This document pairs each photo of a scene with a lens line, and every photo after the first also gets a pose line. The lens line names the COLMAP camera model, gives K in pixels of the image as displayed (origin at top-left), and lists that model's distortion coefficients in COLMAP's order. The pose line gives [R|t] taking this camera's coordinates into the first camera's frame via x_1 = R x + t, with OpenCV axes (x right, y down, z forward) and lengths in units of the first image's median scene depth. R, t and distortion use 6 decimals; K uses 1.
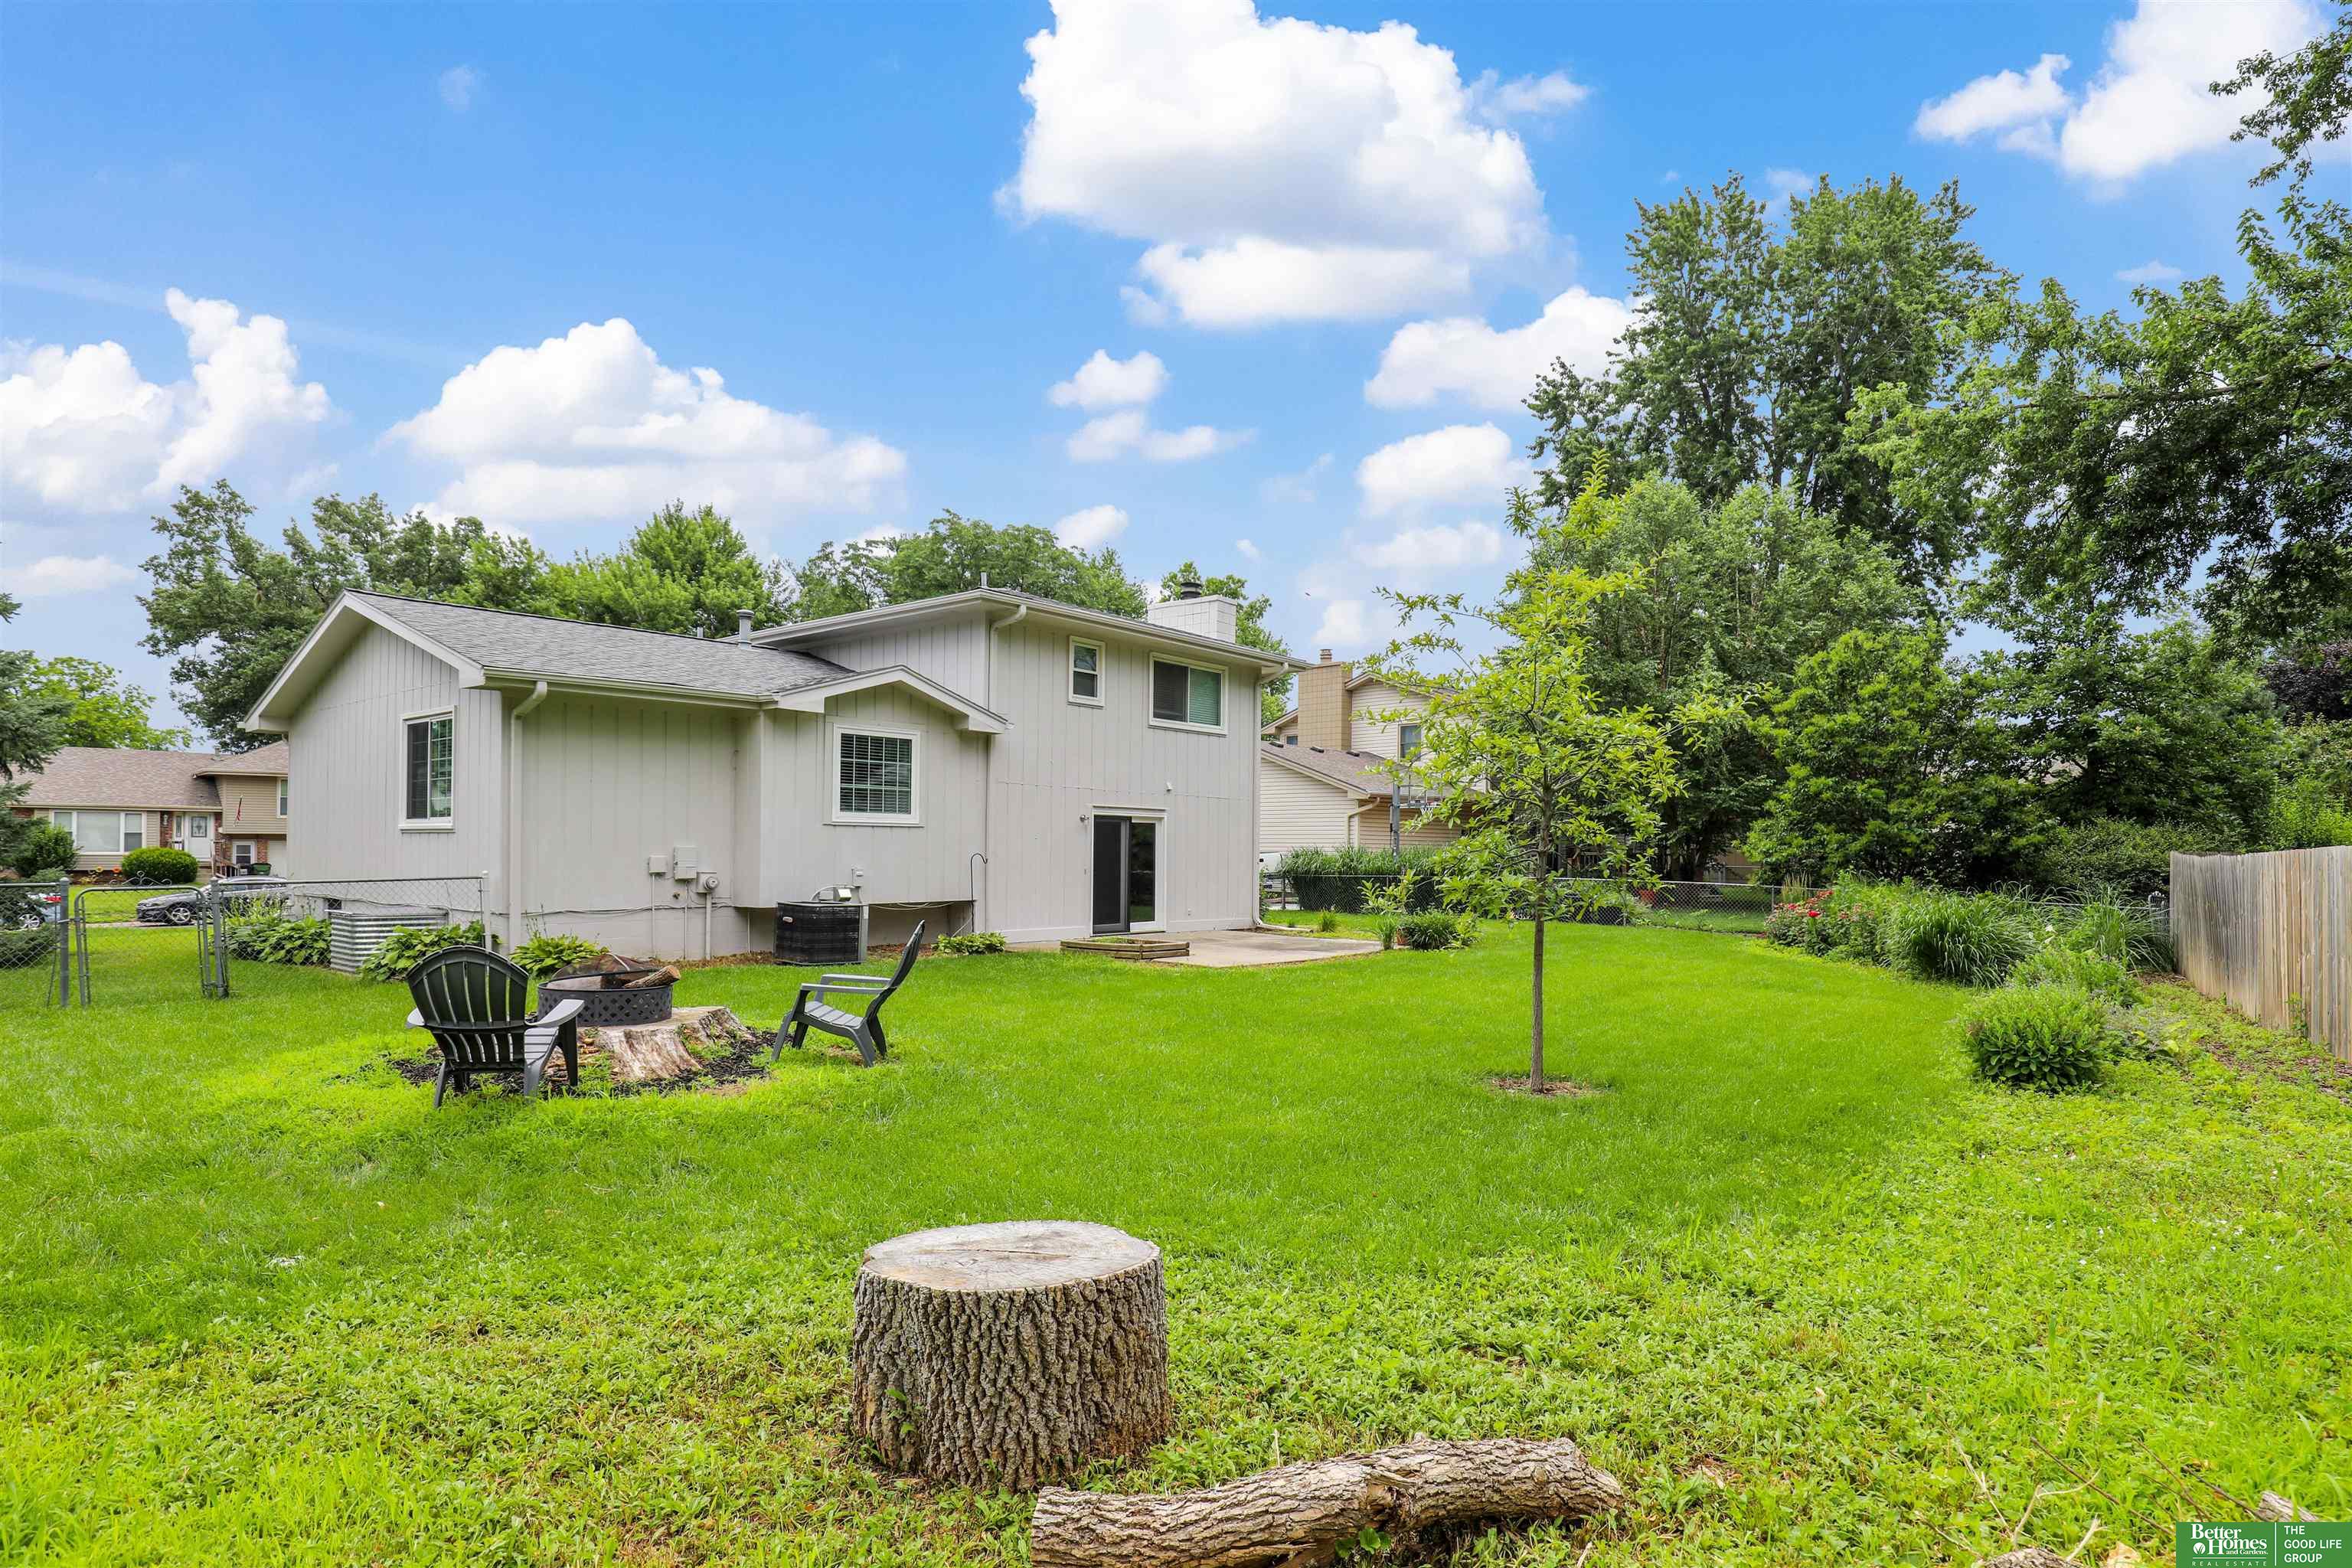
lens RADIAL K [[1223.3, 0, 1180.8], [0, 1223.3, 850.1], [0, 0, 1]] dist [-0.022200, 0.010181]
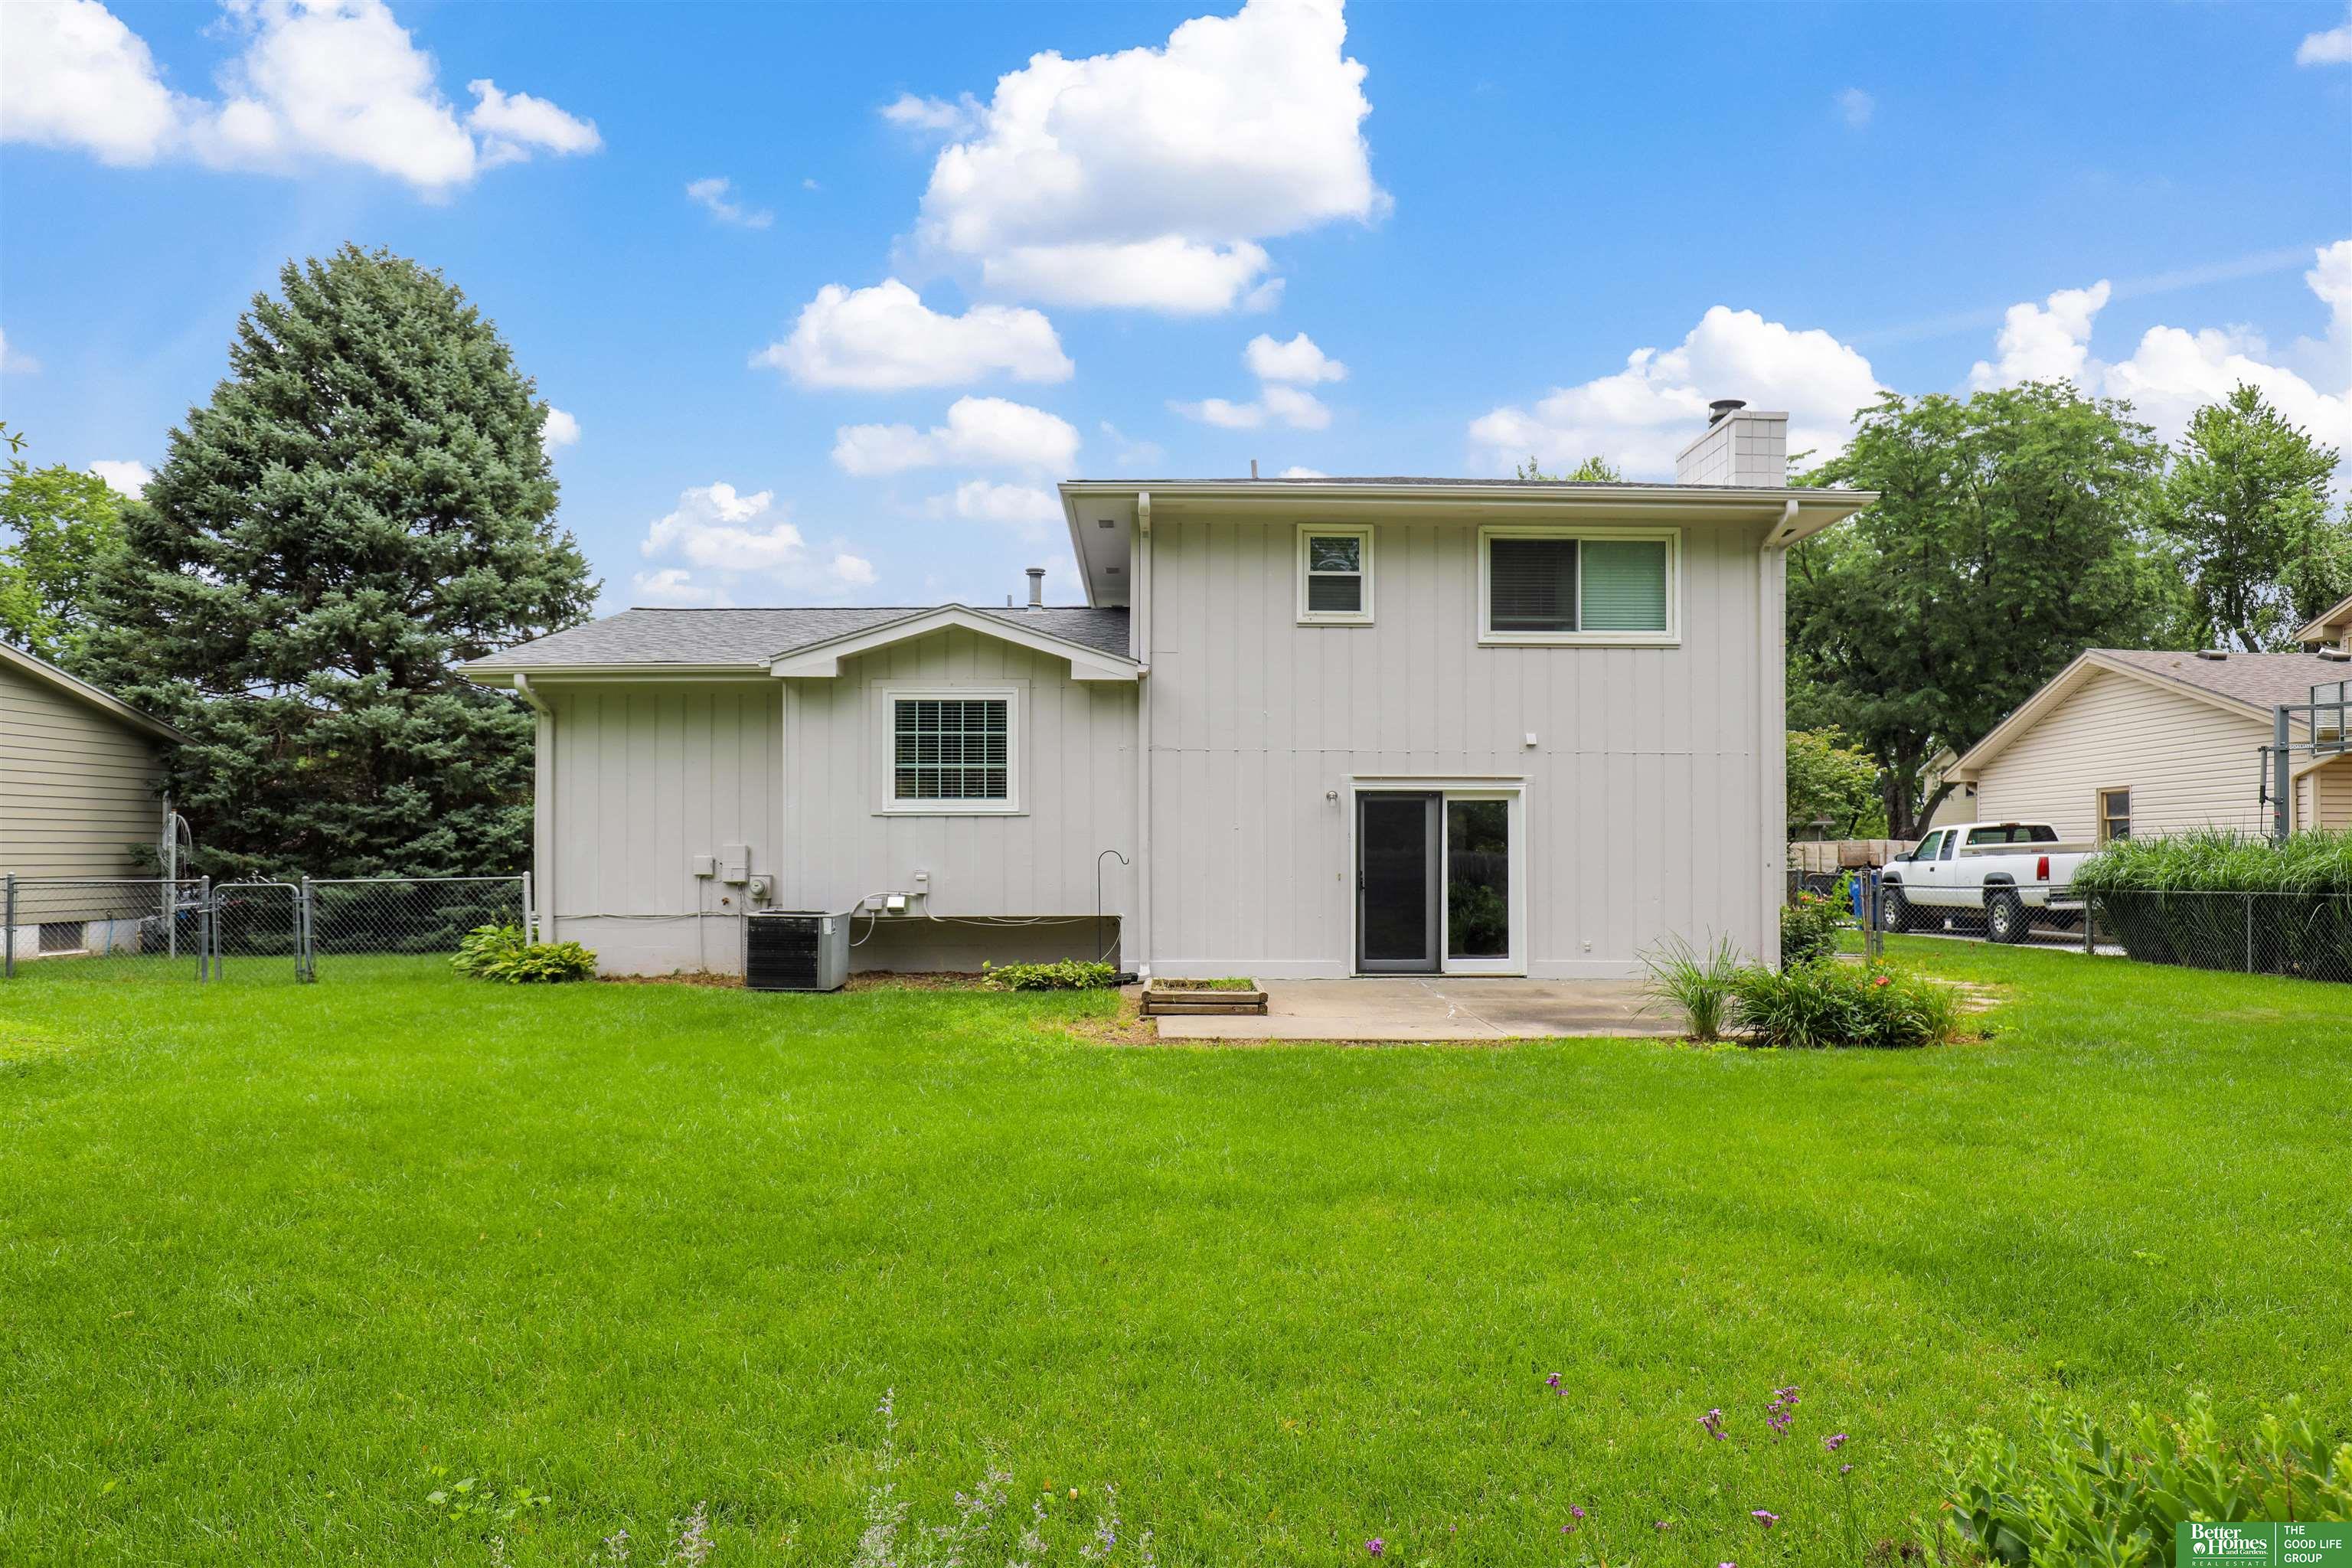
lens RADIAL K [[1421.5, 0, 1373.3], [0, 1421.5, 860.7], [0, 0, 1]] dist [-0.017763, -0.000038]
pose [[0.673585, -0.011364, -0.739023, 0.579977], [0.007042, 0.999935, -0.008957, 0.017865], [0.739077, 0.000829, 0.673621, 0.578444]]
